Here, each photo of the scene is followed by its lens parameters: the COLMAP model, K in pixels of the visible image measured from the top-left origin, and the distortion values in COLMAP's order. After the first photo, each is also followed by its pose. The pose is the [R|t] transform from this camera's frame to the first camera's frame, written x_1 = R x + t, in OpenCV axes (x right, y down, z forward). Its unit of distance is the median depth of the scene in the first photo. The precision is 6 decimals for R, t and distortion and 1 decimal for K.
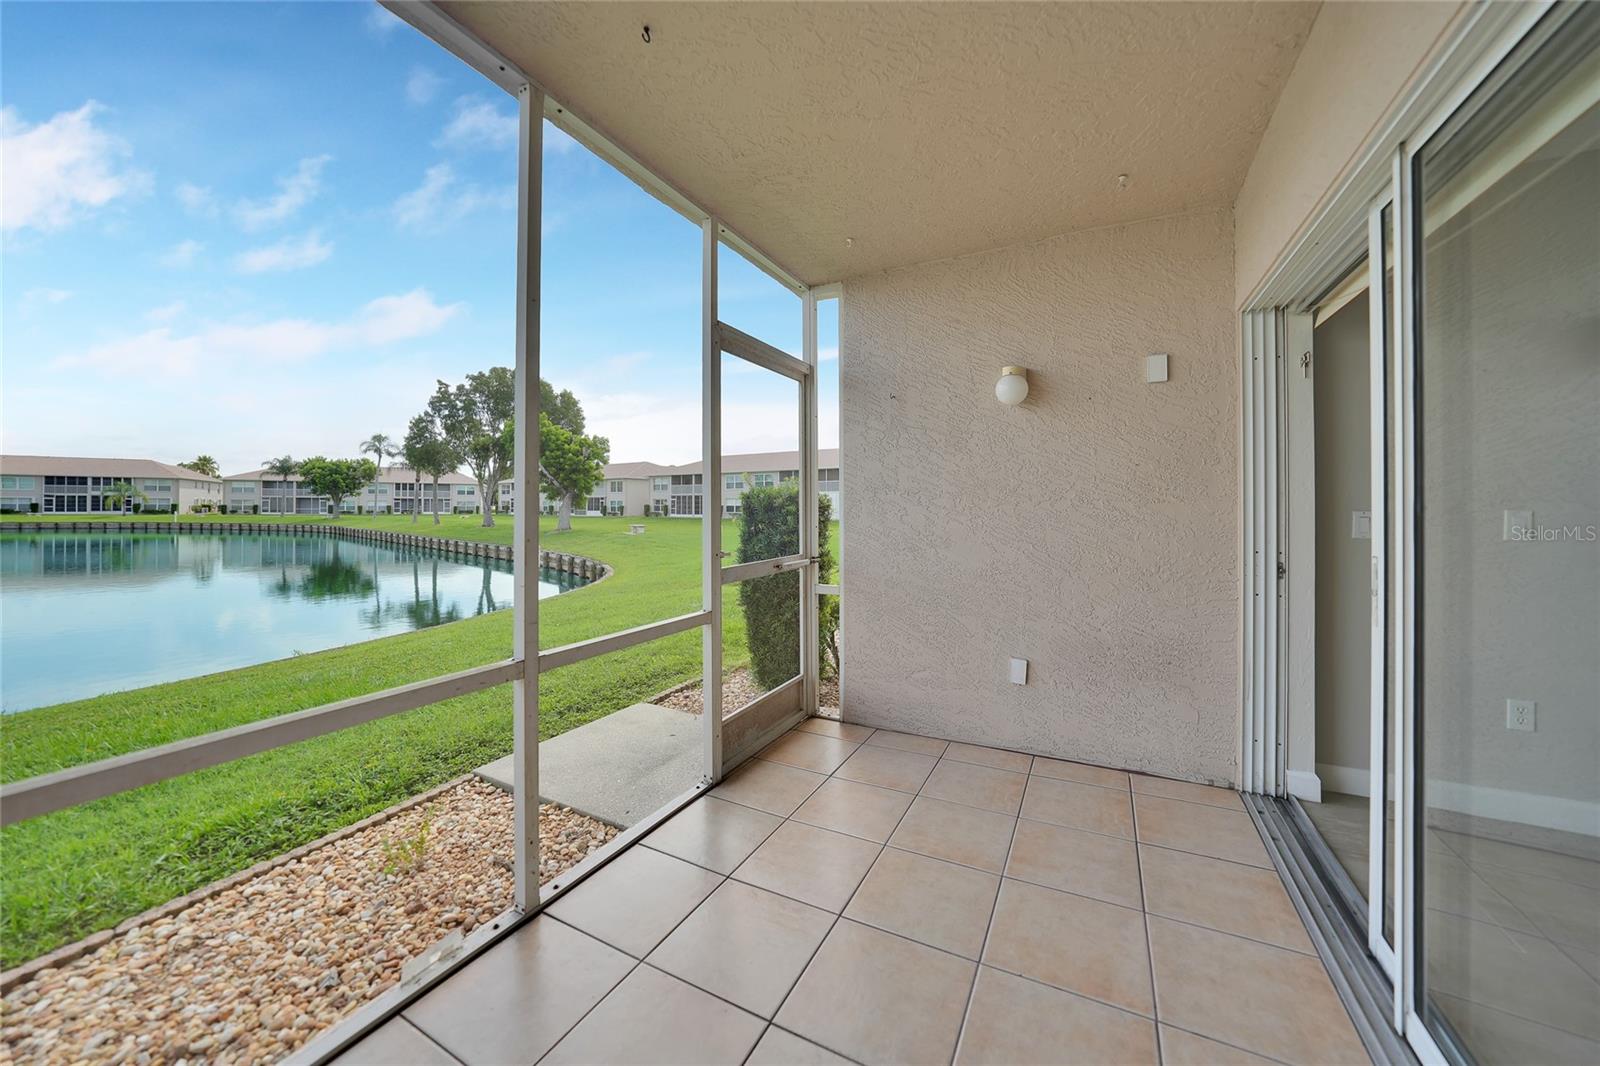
lens RADIAL K [[580.6, 0, 782.4], [0, 580.6, 508.2], [0, 0, 1]] dist [-0.019898, 0.004436]
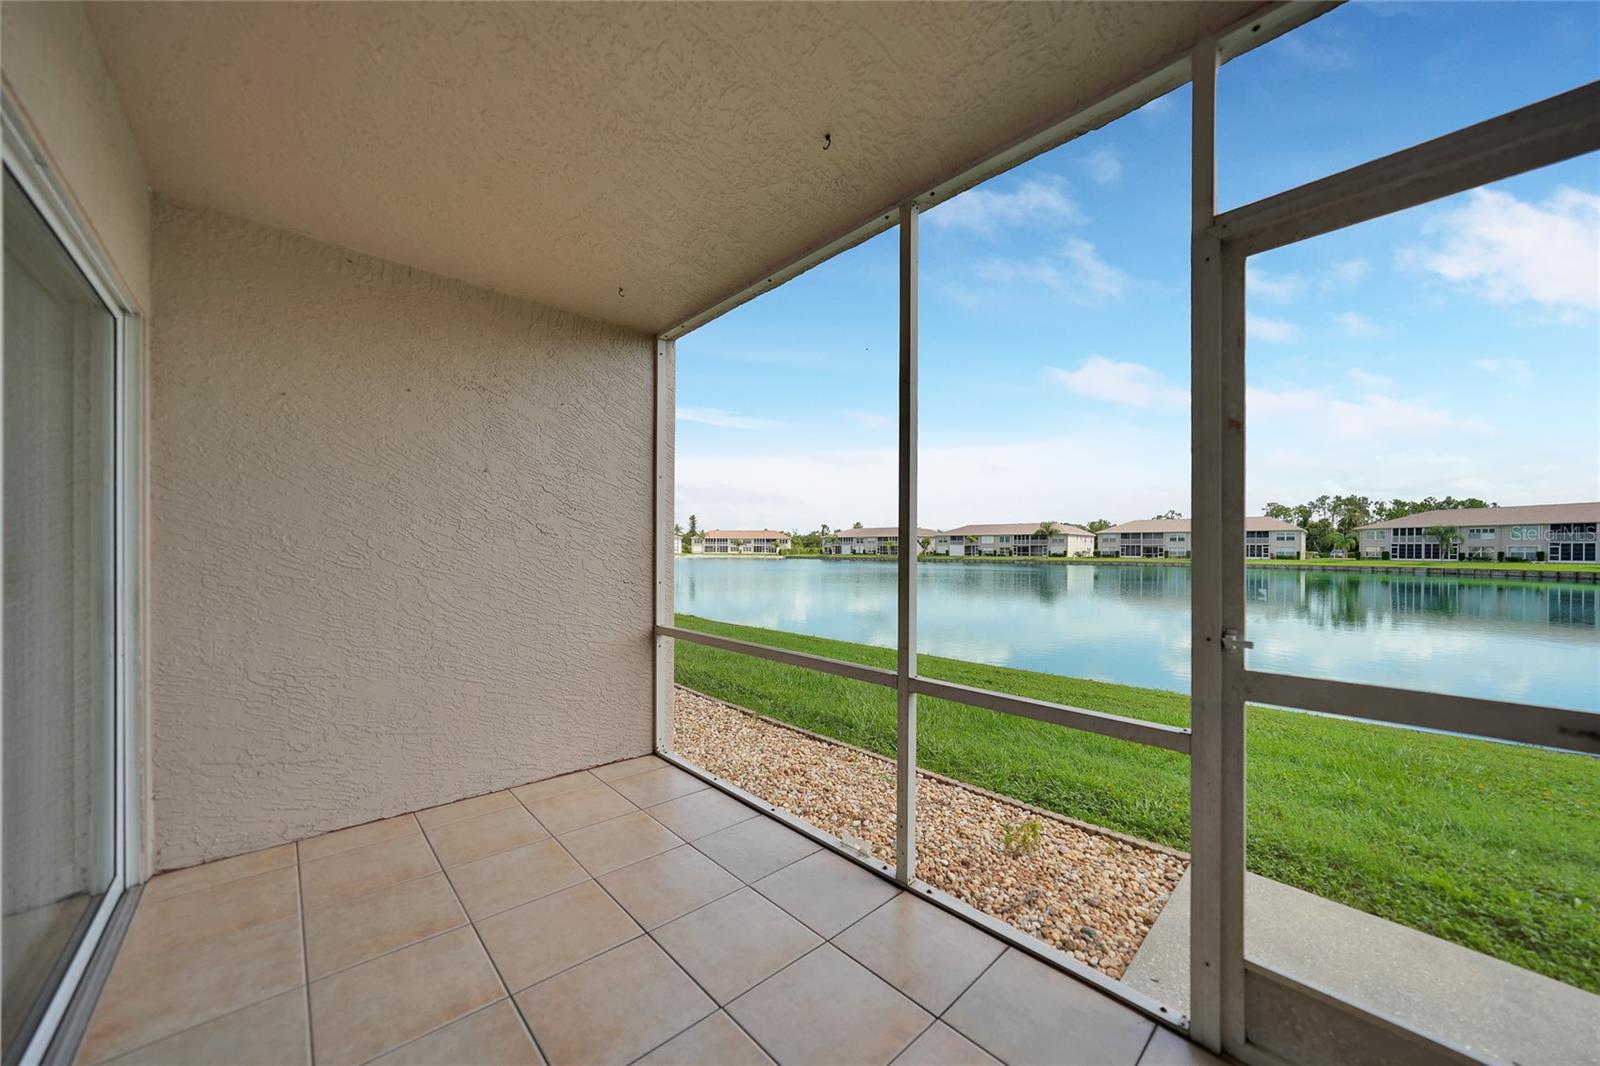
lens RADIAL K [[560.0, 0, 793.9], [0, 560.0, 557.3], [0, 0, 1]] dist [-0.011243, 0.001484]
pose [[-0.306658, 0.008271, -0.951784, 0.403100], [-0.006857, 0.999917, 0.010898, -0.000883], [0.951795, 0.009869, -0.306576, 0.605913]]
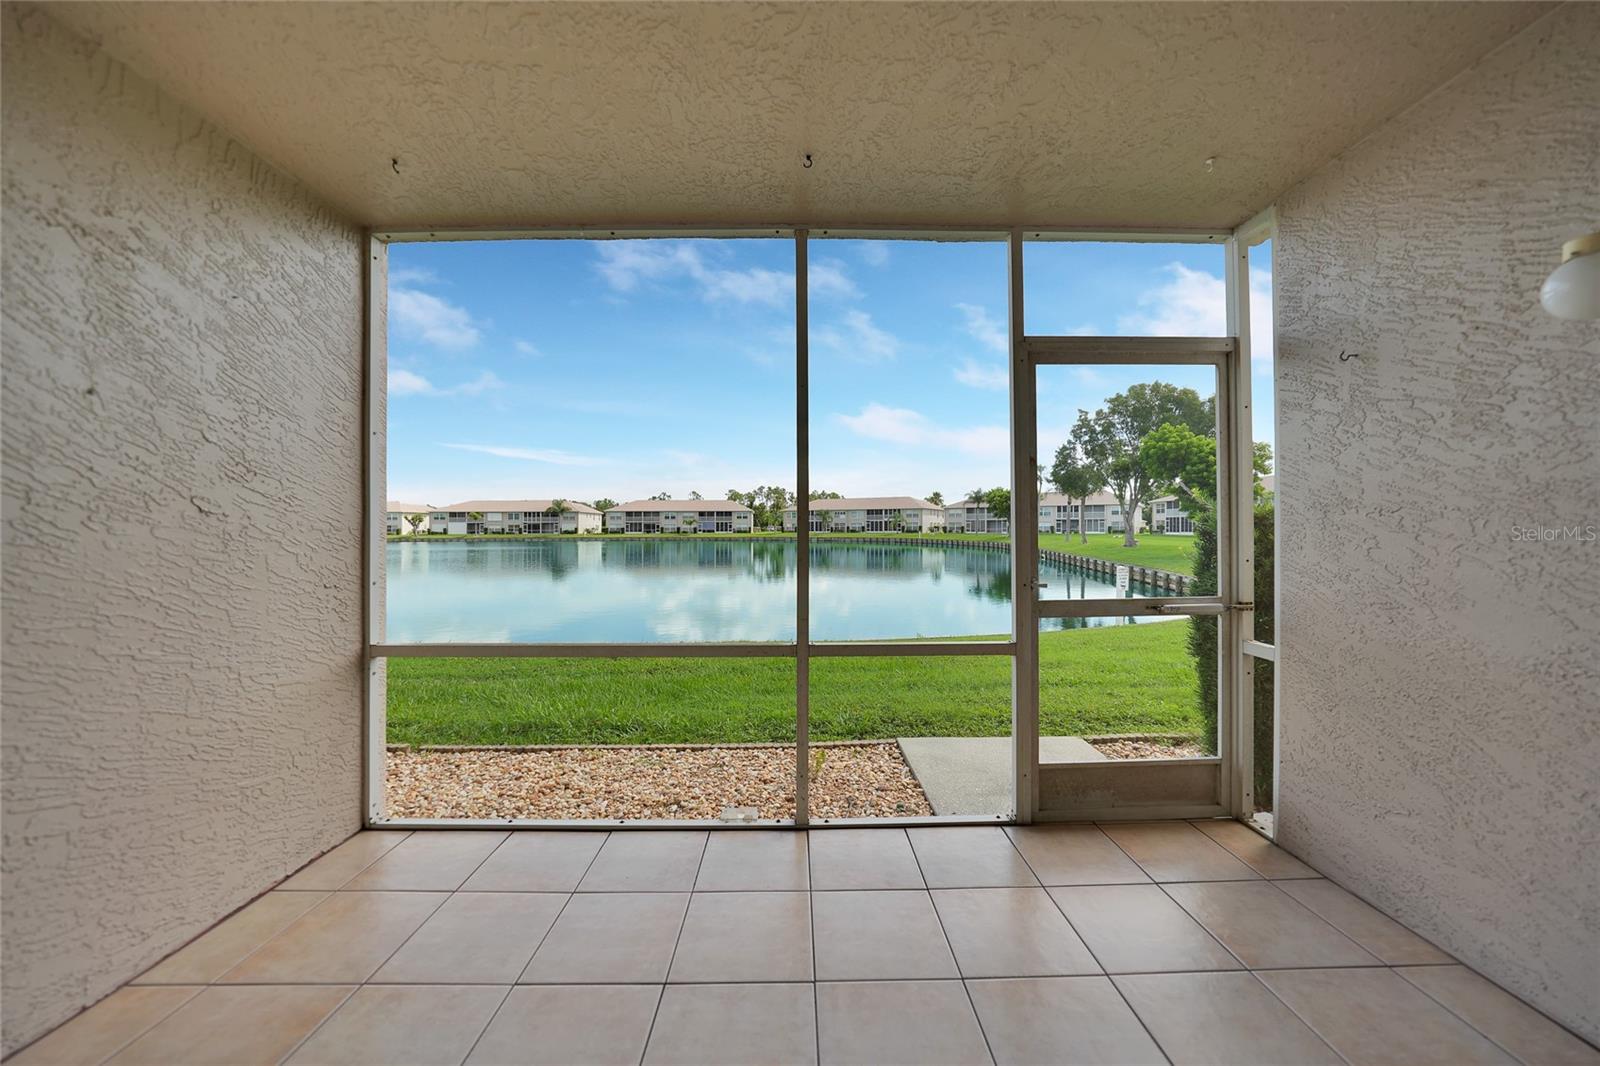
lens RADIAL K [[560.0, 0, 790.3], [0, 560.0, 538.7], [0, 0, 1]] dist [-0.011243, 0.001484]
pose [[0.484811, 0.012884, -0.874524, 0.387767], [0.004204, 0.999846, 0.017060, -0.009325], [0.874609, -0.011947, 0.484682, 0.174075]]
